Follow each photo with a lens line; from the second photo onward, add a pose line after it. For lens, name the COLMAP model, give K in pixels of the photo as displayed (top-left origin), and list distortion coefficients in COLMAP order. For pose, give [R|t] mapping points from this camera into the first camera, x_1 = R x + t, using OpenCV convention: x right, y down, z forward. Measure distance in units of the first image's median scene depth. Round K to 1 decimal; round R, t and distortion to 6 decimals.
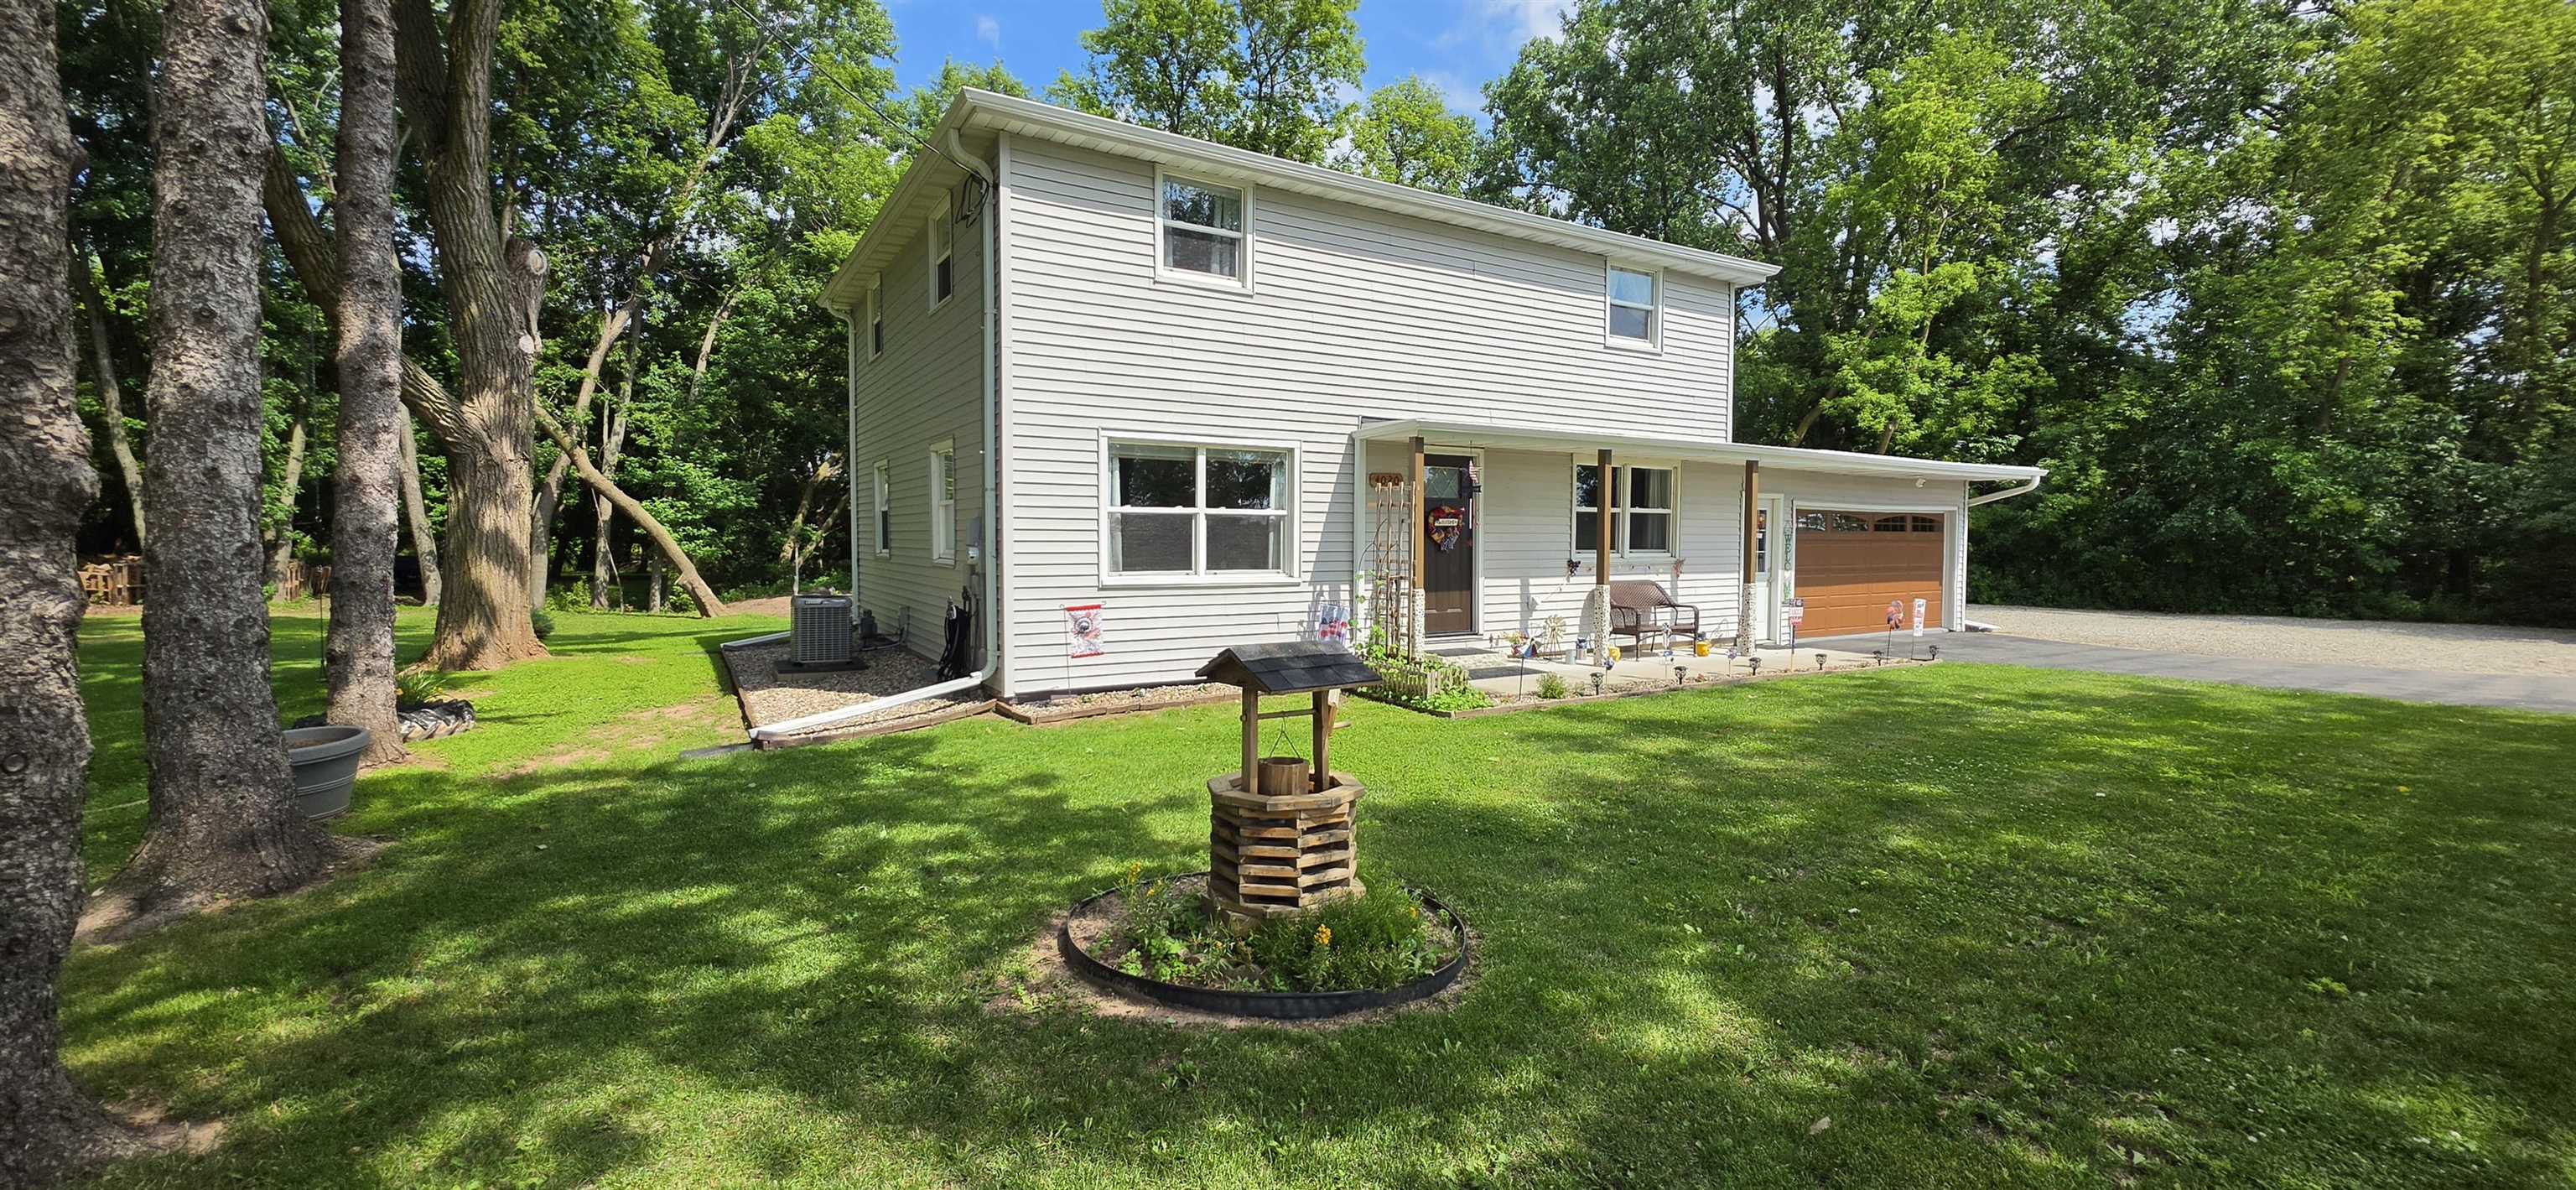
lens RADIAL K [[1056.1, 0, 1287.4], [0, 1056.1, 592.5], [0, 0, 1]] dist [-0.026914, -0.000205]
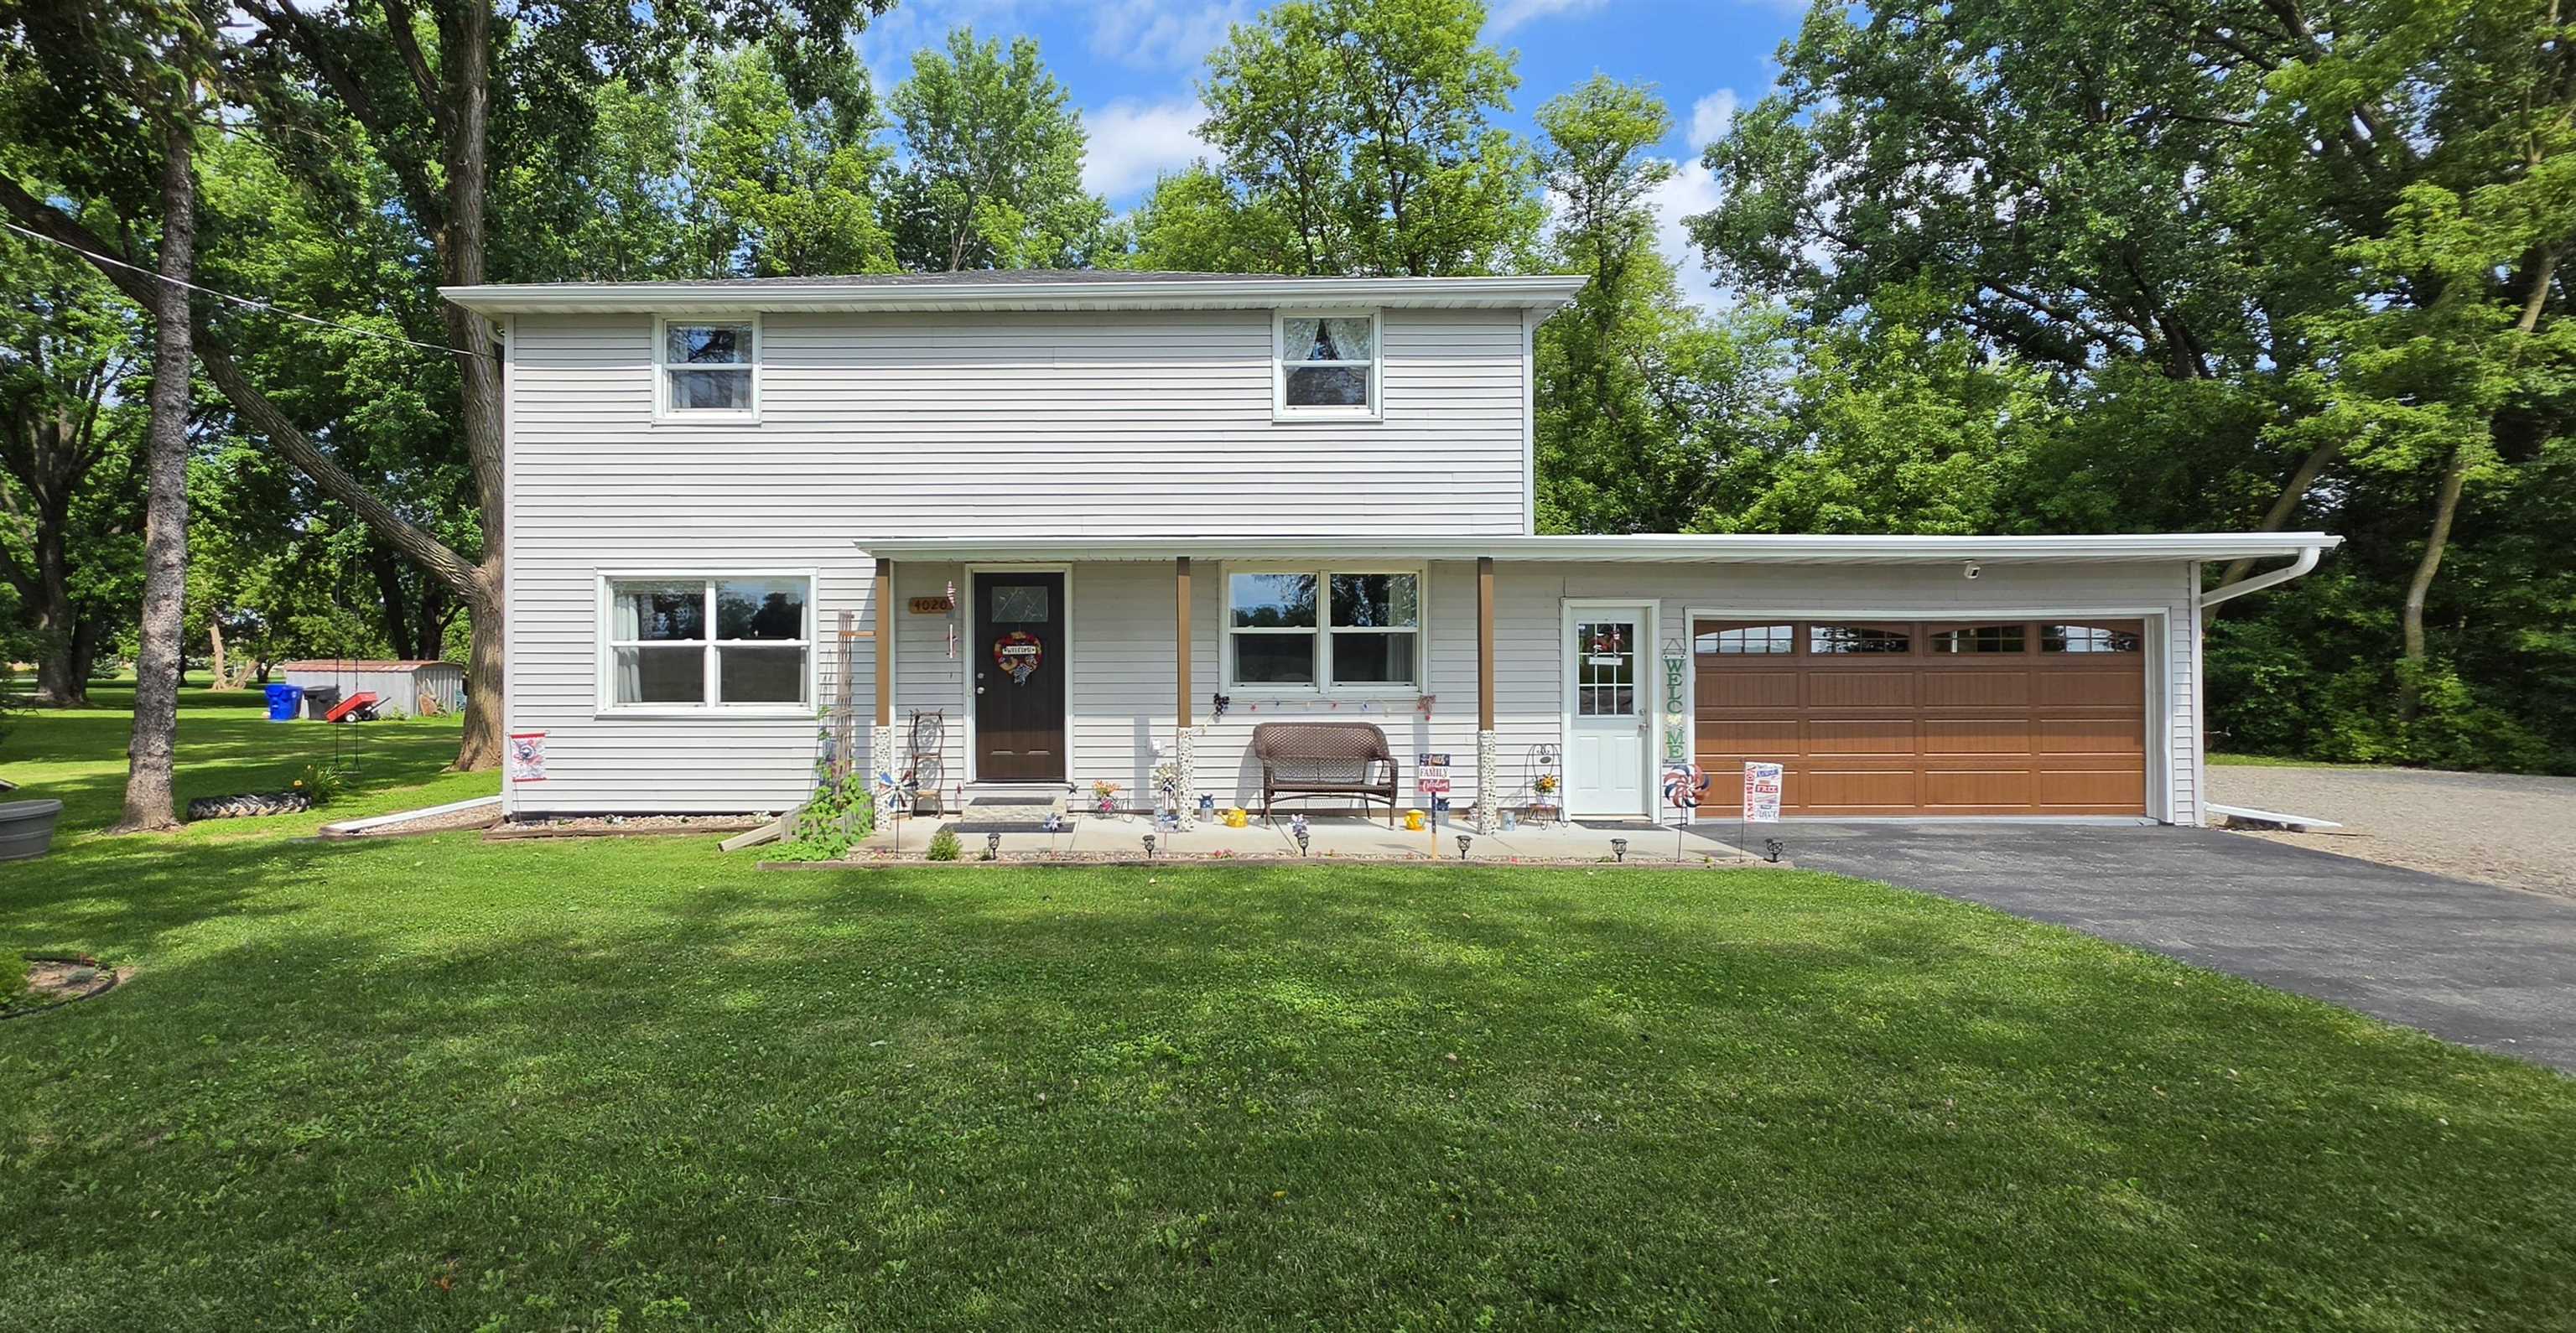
lens RADIAL K [[982.7, 0, 1285.9], [0, 982.7, 671.4], [0, 0, 1]] dist [0.000759, 0.000160]
pose [[0.847798, -0.009205, -0.530240, 0.754833], [-0.022430, 0.998332, -0.053193, -0.010926], [0.529845, 0.056990, 0.846178, 0.427533]]
